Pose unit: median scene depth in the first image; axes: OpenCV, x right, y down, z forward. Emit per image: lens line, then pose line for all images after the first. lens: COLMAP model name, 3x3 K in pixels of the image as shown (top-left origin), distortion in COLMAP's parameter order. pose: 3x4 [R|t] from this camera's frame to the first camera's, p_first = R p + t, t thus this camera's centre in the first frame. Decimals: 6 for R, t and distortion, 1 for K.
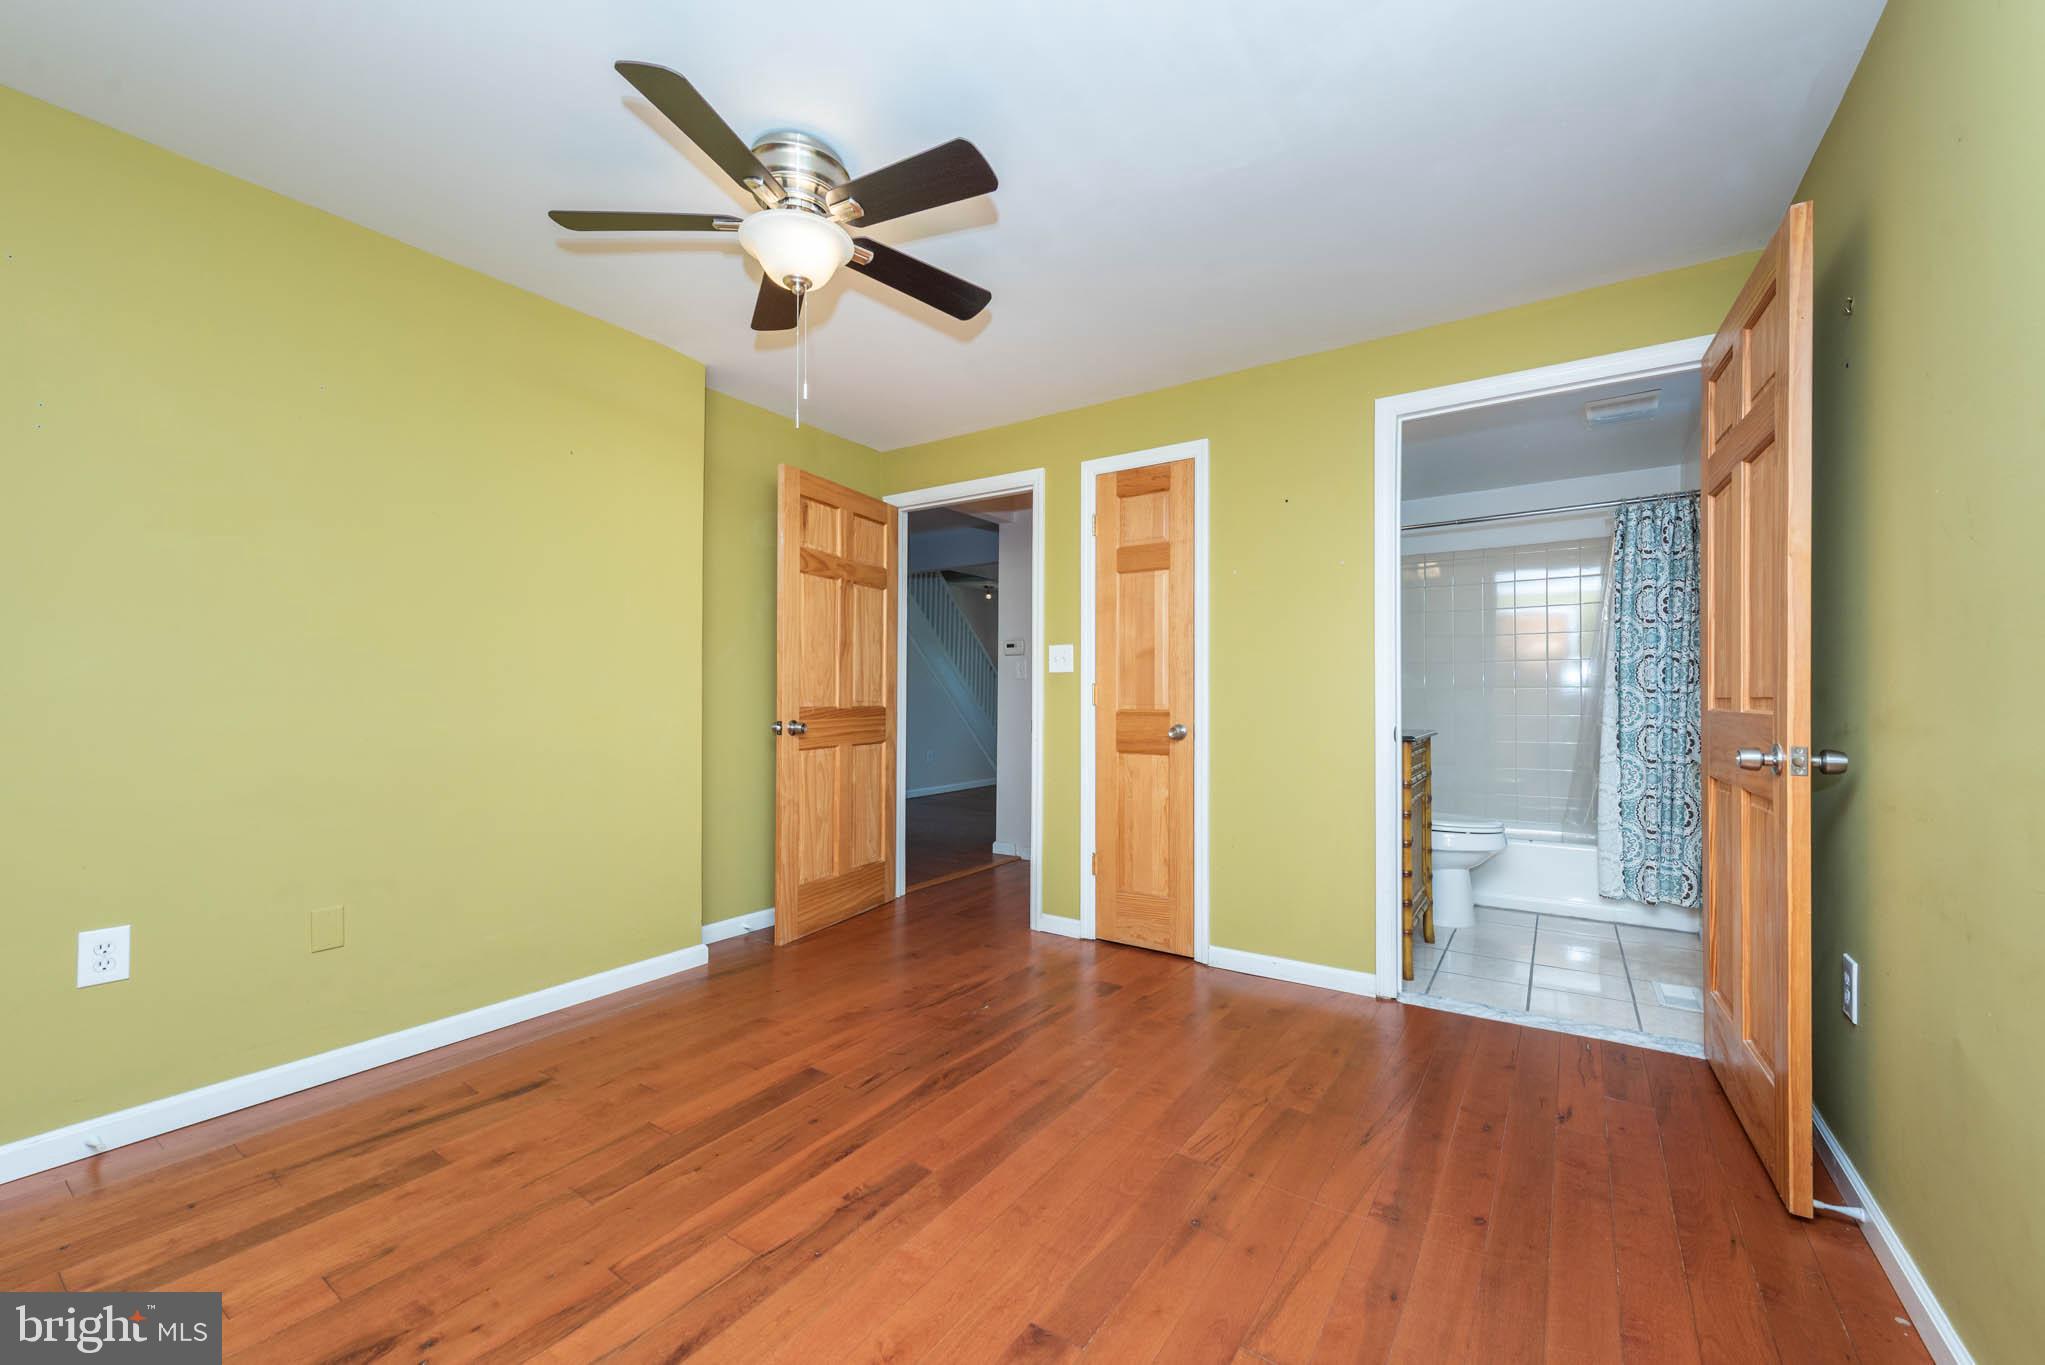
lens RADIAL K [[813.3, 0, 1014.5], [0, 813.3, 693.3], [0, 0, 1]] dist [0.004974, -0.000220]
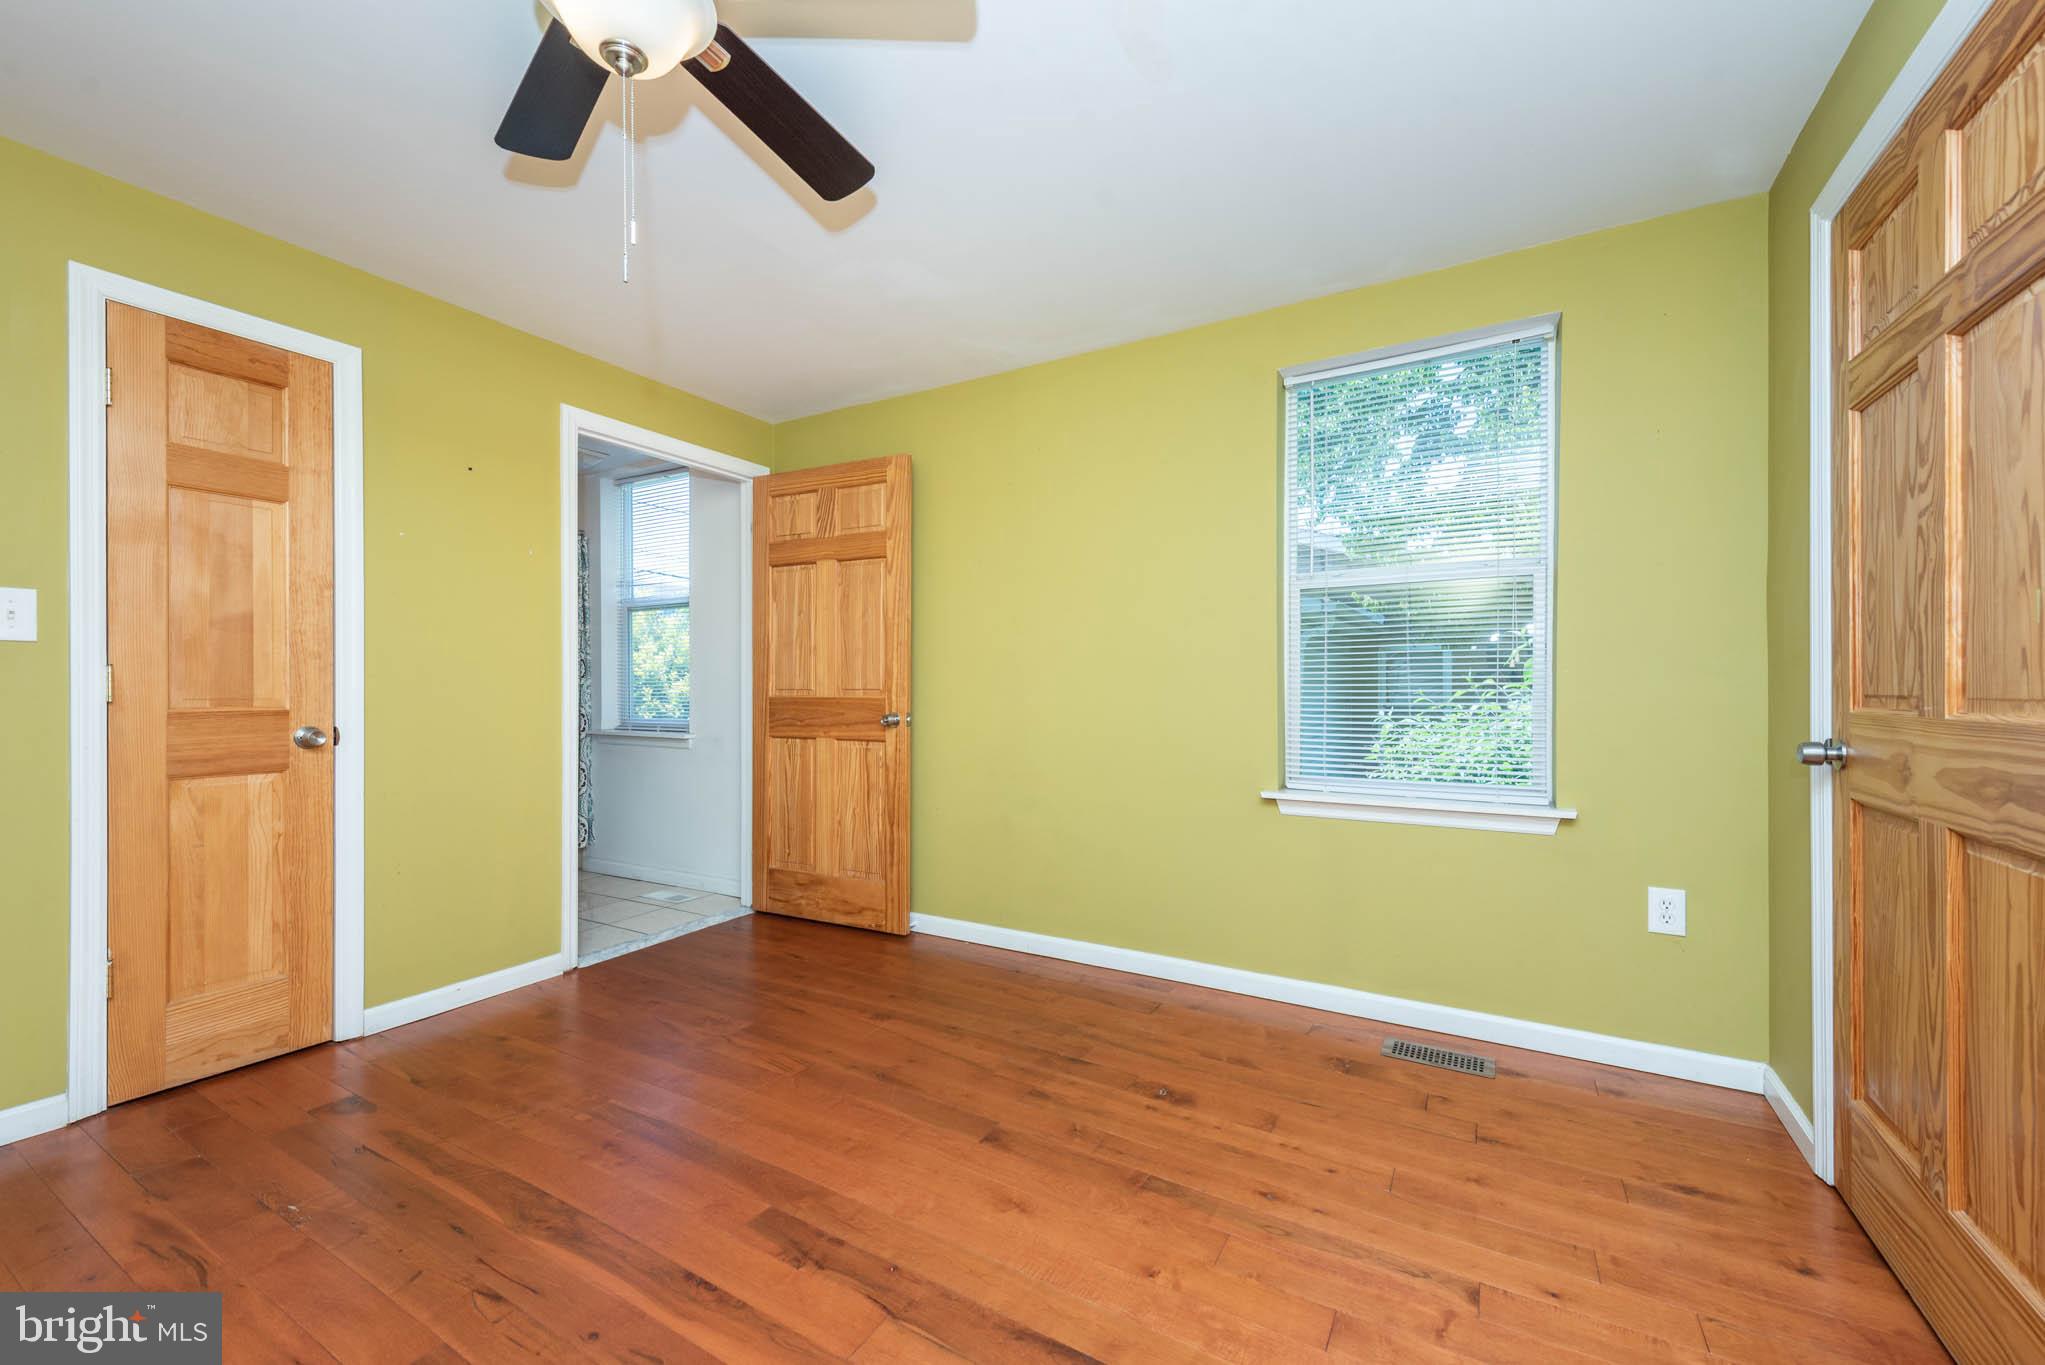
lens RADIAL K [[803.7, 0, 1023.9], [0, 803.7, 693.5], [0, 0, 1]] dist [0.002685, -0.000162]
pose [[-0.069612, -0.011809, 0.997504, -0.564613], [-0.000824, 0.999930, 0.011780, 0.000679], [-0.997574, -0.000001, -0.069616, 0.434238]]
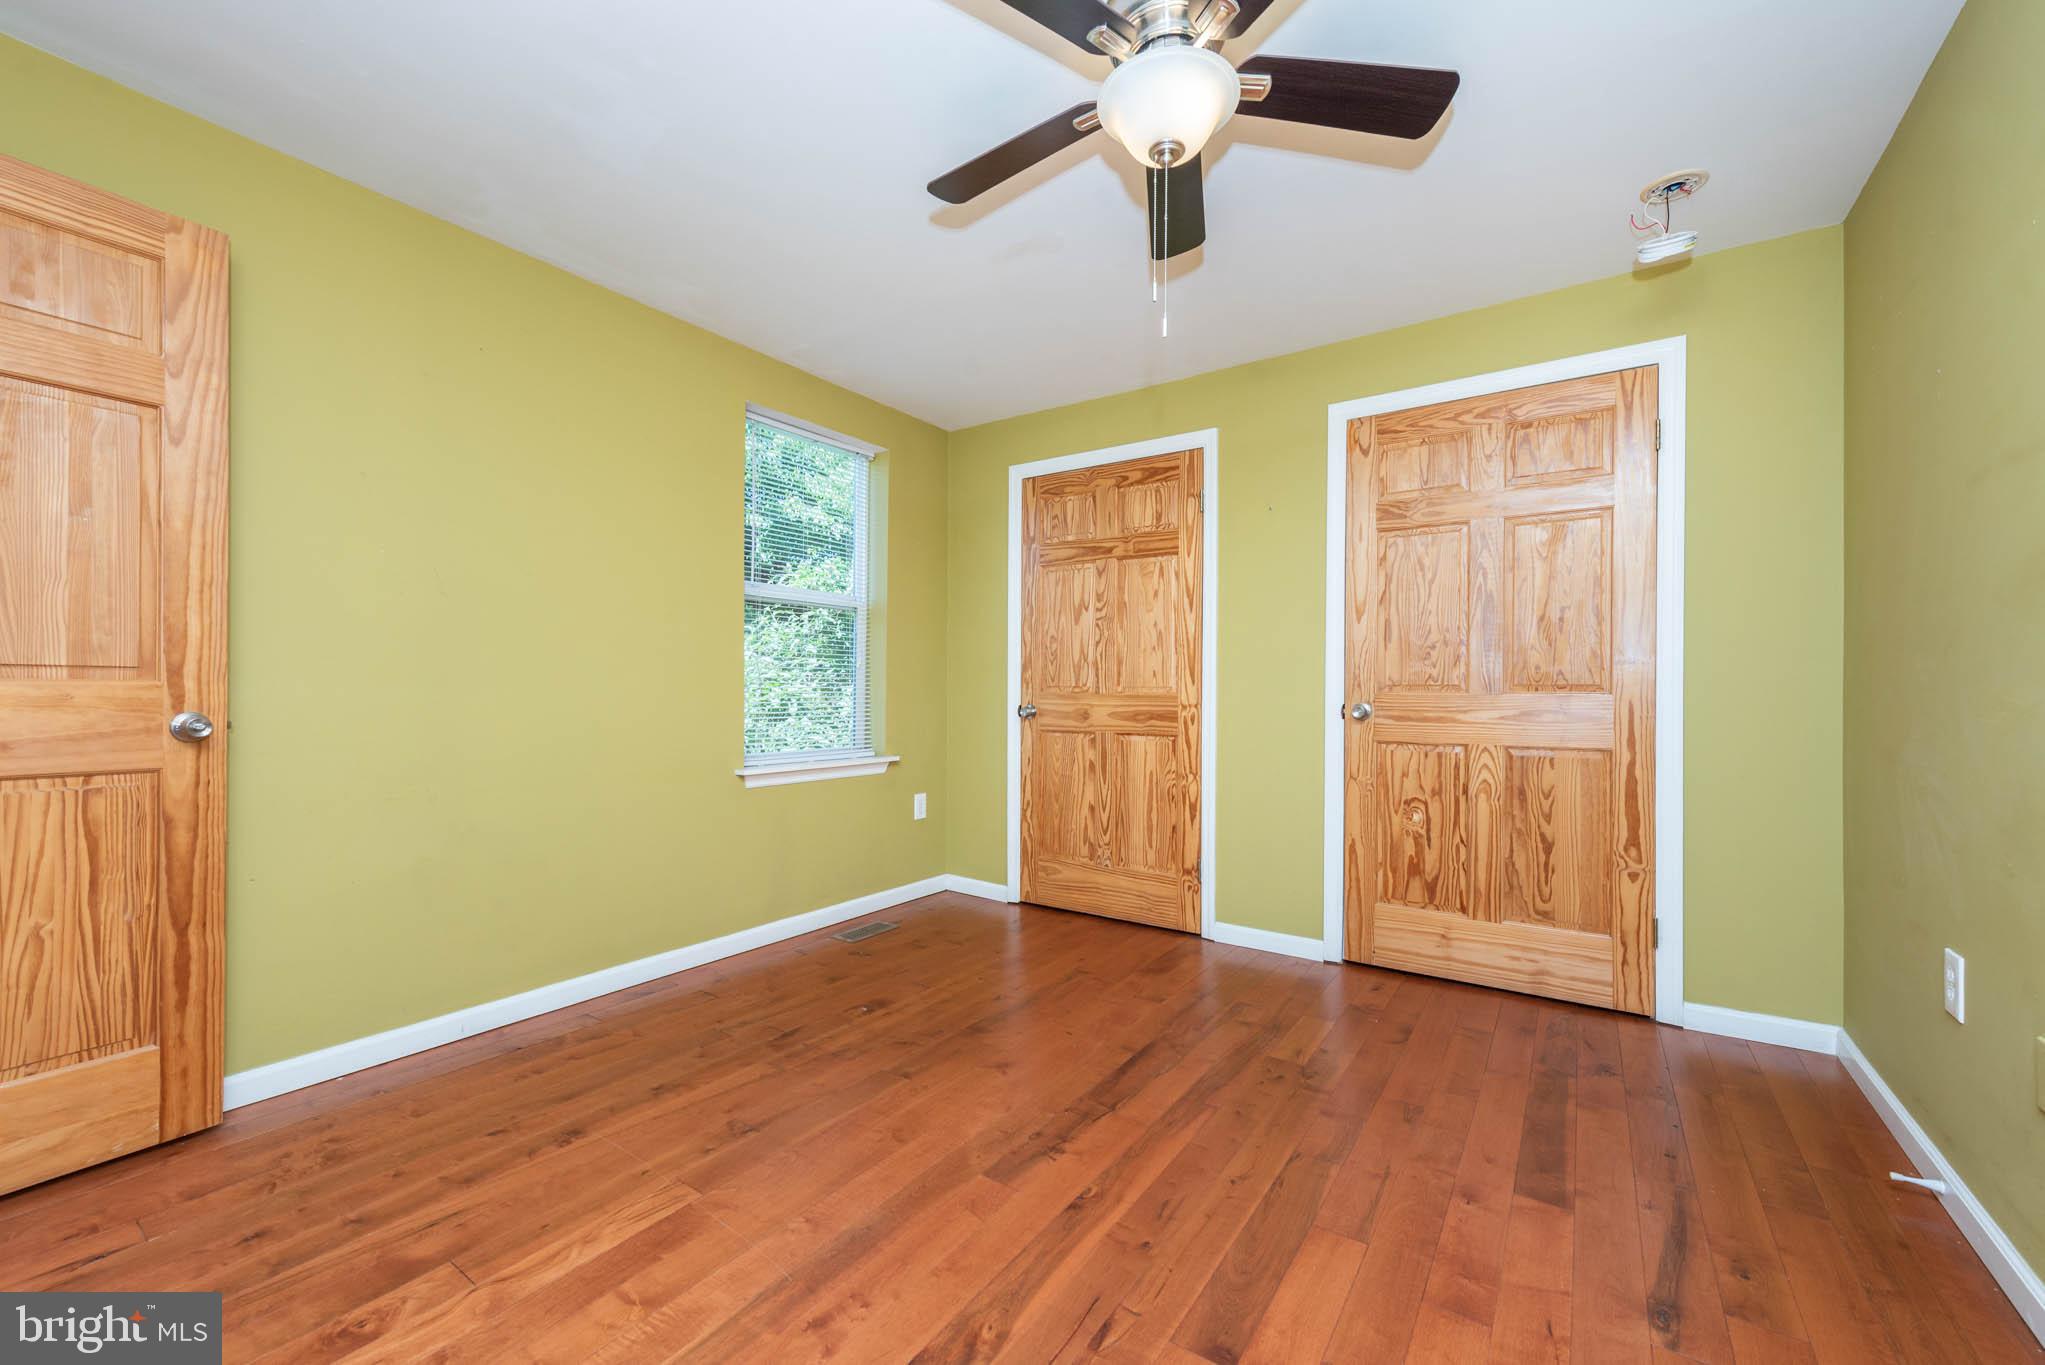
lens RADIAL K [[813.3, 0, 1014.5], [0, 813.3, 693.3], [0, 0, 1]] dist [0.004974, -0.000220]
pose [[-0.999819, -0.013284, 0.013638, -0.080078], [-0.013260, 0.999910, 0.001785, 0.015995], [-0.013661, 0.001604, -0.999905, 1.081247]]
